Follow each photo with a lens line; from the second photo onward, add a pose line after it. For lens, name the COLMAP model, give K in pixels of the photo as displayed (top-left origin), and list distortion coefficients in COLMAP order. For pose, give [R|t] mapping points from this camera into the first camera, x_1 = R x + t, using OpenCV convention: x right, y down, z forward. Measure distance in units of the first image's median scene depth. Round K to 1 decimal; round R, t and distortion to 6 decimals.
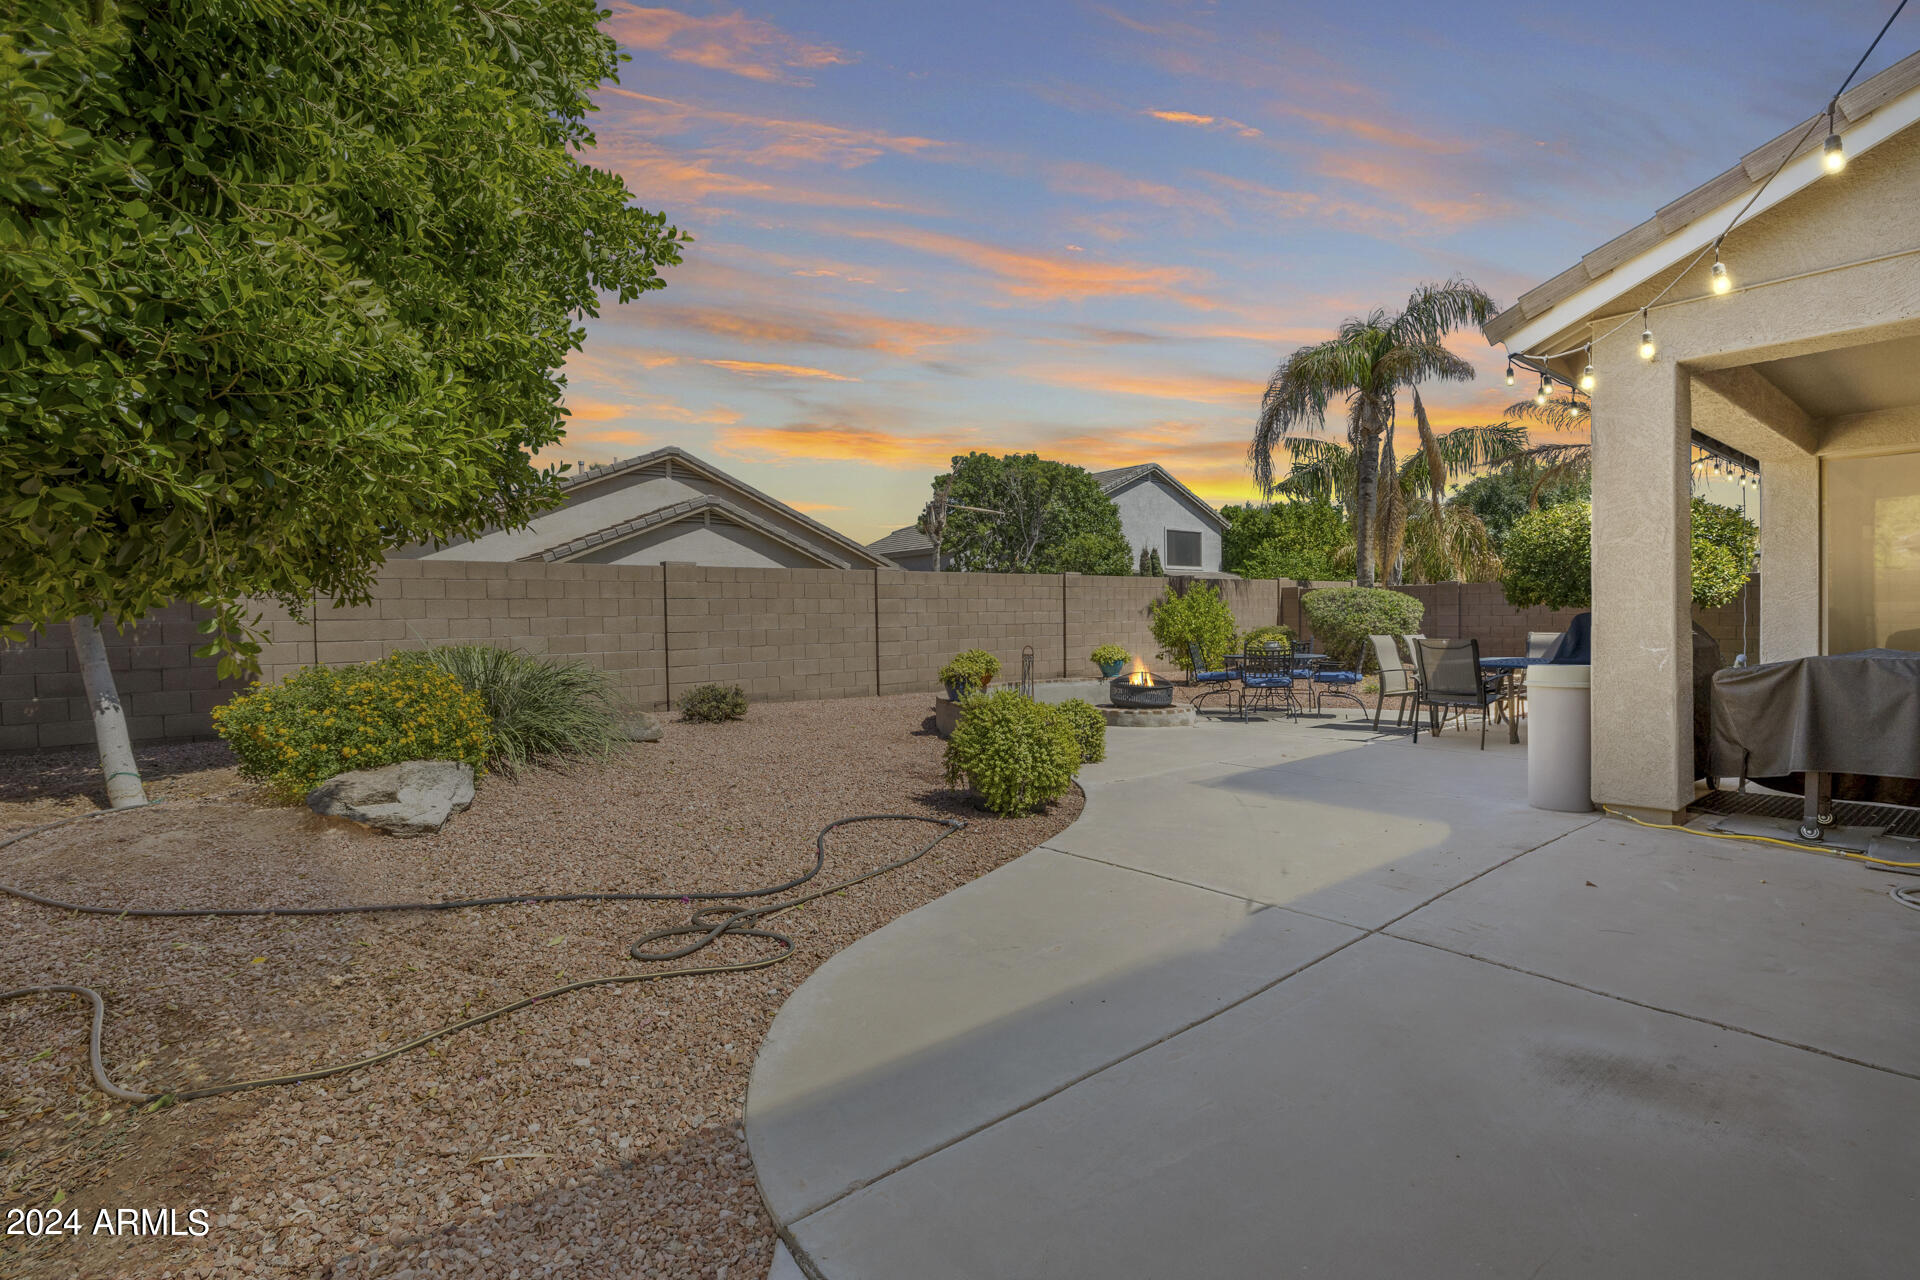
lens RADIAL K [[933.4, 0, 954.3], [0, 933.4, 635.3], [0, 0, 1]] dist [0.001632, -0.000130]
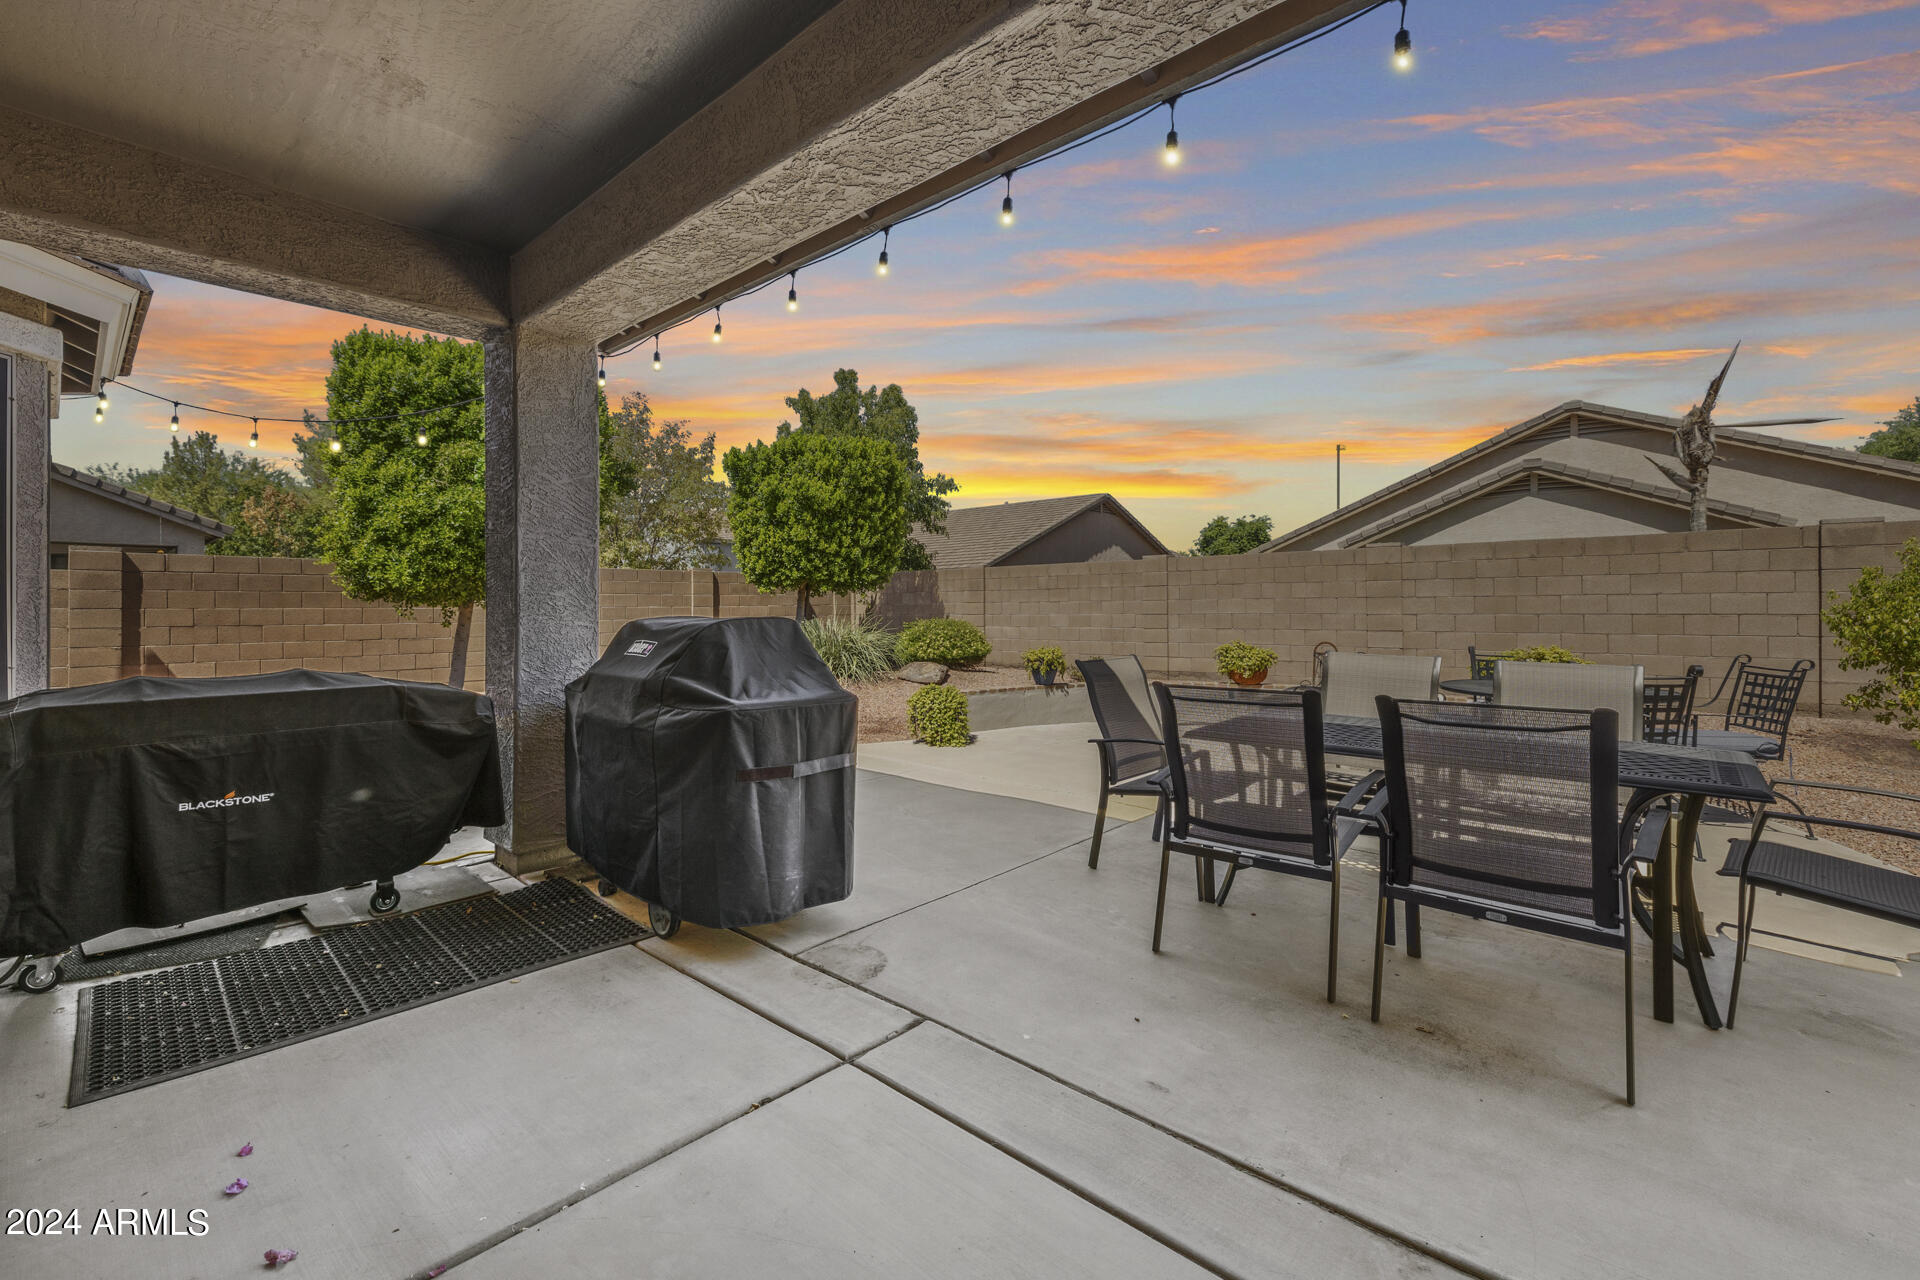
lens RADIAL K [[814.8, 0, 955.0], [0, 814.8, 629.0], [0, 0, 1]] dist [0.002159, 0.000179]
pose [[0.118110, 0.044016, -0.992024, 0.363174], [-0.012986, 0.999000, 0.042779, -0.012643], [0.992916, 0.007830, 0.118564, 0.306413]]
